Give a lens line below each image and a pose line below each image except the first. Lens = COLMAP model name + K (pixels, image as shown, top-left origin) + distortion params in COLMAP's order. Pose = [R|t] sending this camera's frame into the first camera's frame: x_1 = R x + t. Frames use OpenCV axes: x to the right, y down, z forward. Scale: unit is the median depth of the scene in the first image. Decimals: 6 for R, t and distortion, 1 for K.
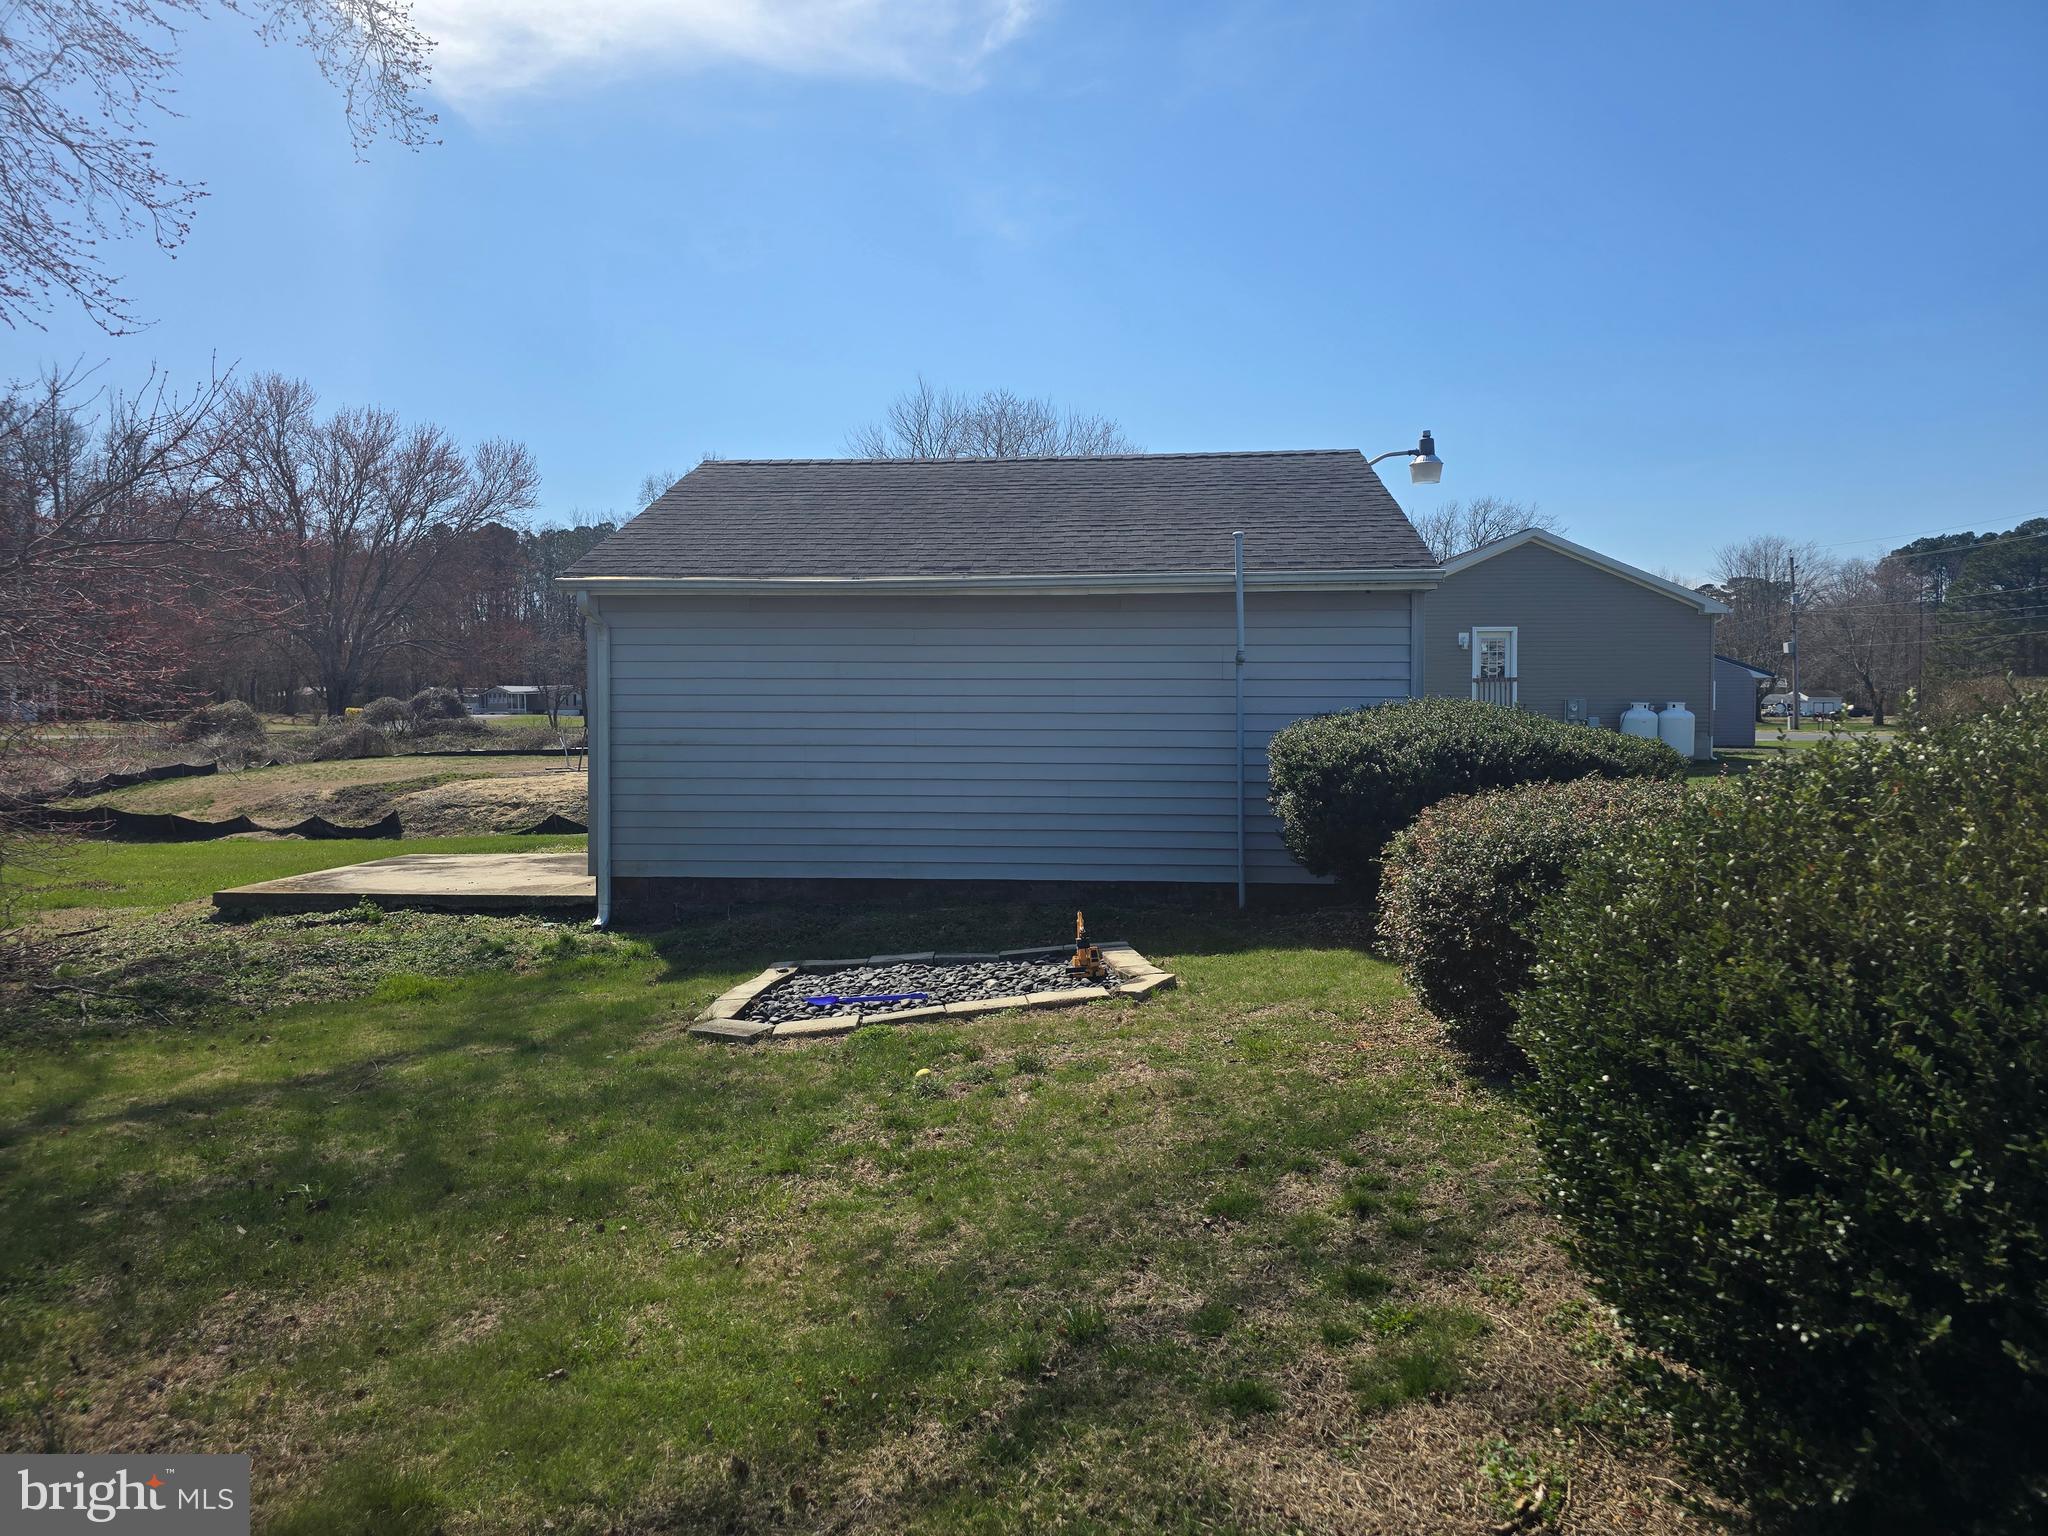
lens RADIAL K [[1360.5, 0, 1020.8], [0, 1360.5, 748.7], [0, 0, 1]] dist [0.061875, -0.058640]
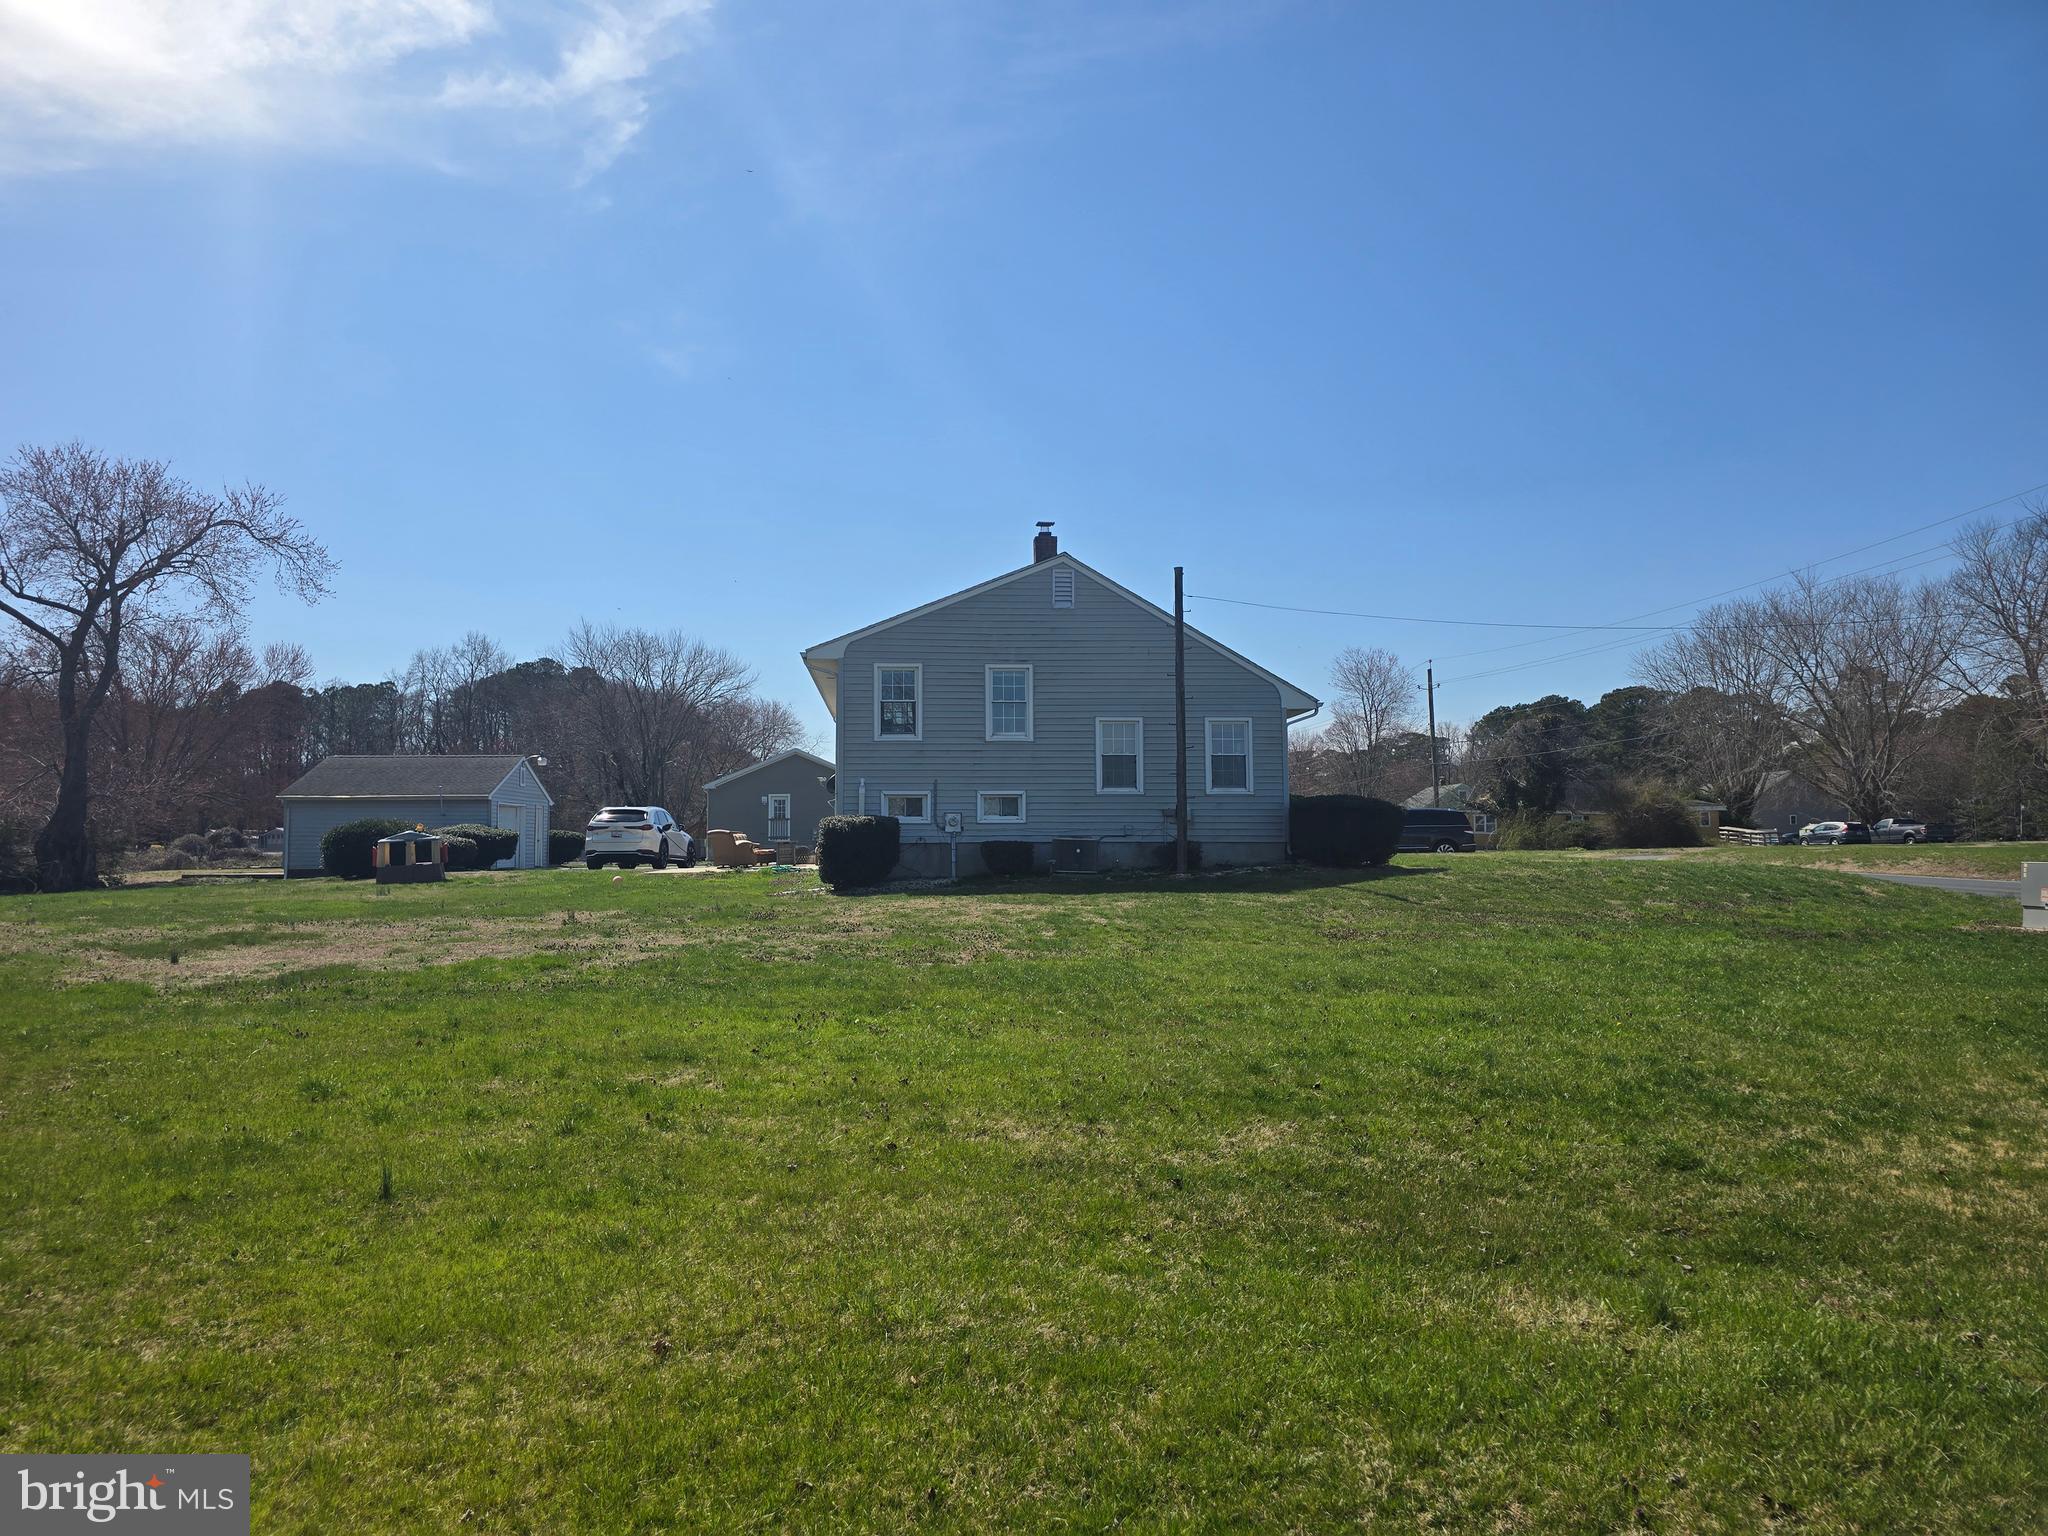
lens RADIAL K [[1360.5, 0, 999.7], [0, 1360.5, 748.0], [0, 0, 1]] dist [0.061875, -0.058640]
pose [[0.993243, 0.002649, 0.116021, 1.700049], [0.009308, 0.994700, -0.102395, 0.225696], [-0.115678, 0.102783, 0.987955, -4.263717]]
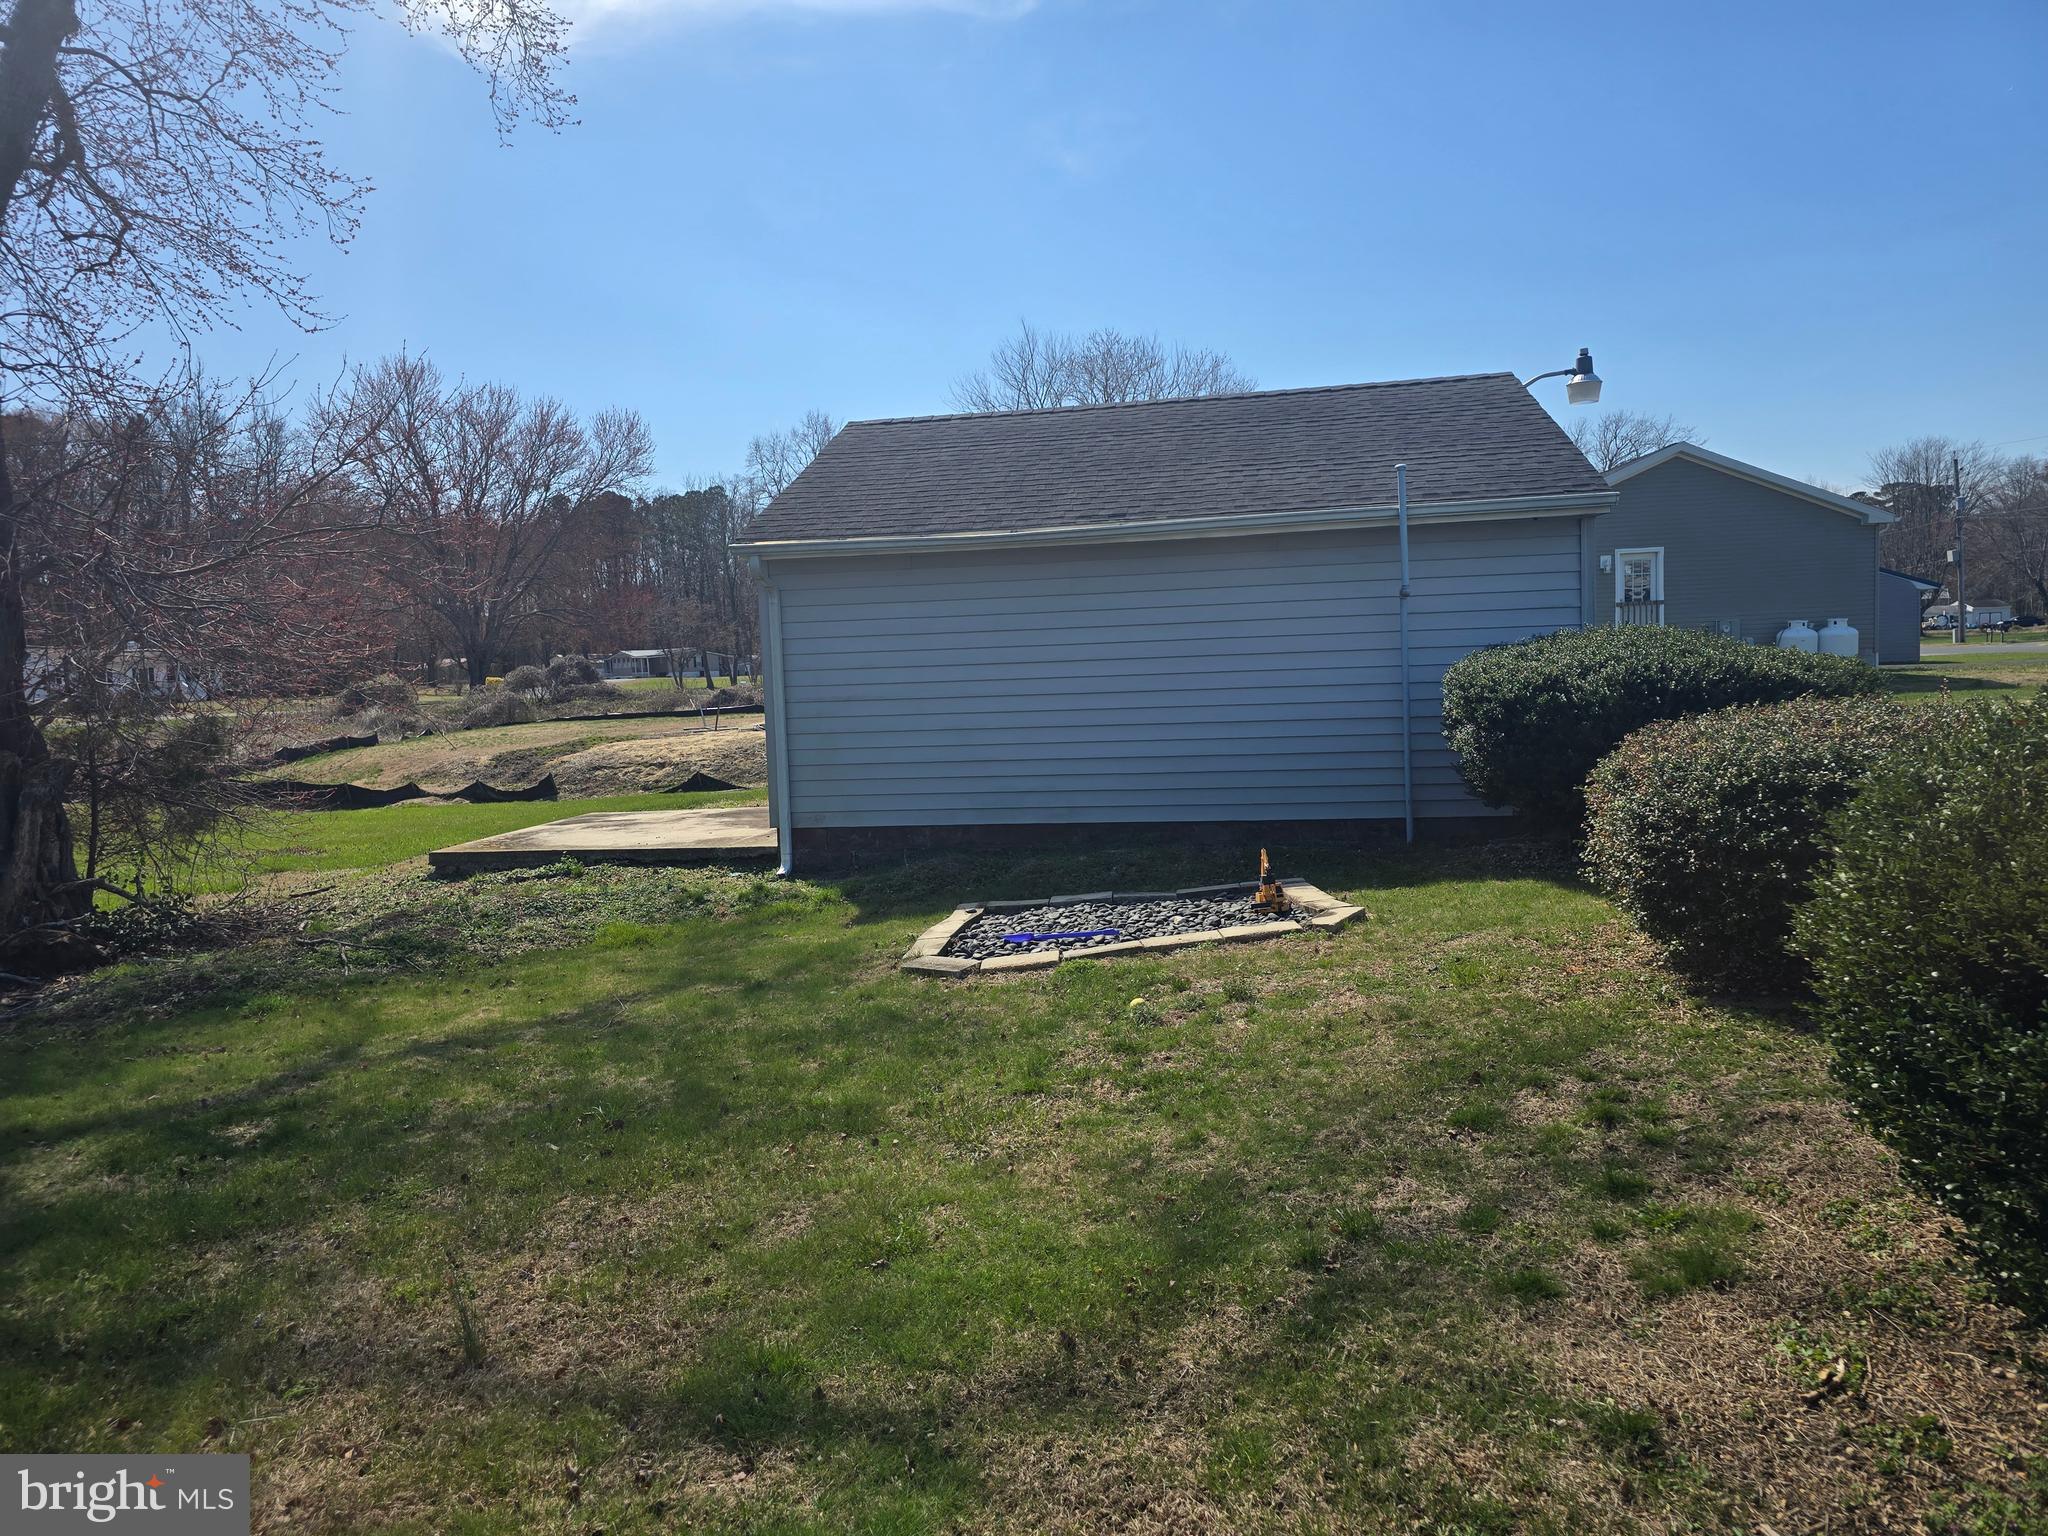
lens RADIAL K [[1360.5, 0, 1008.6], [0, 1360.5, 762.8], [0, 0, 1]] dist [0.061875, -0.058640]
pose [[0.995487, -0.031792, -0.089414, -0.049463], [0.036123, 0.998230, 0.047242, 0.000075], [0.087754, -0.050258, 0.994874, -0.030433]]
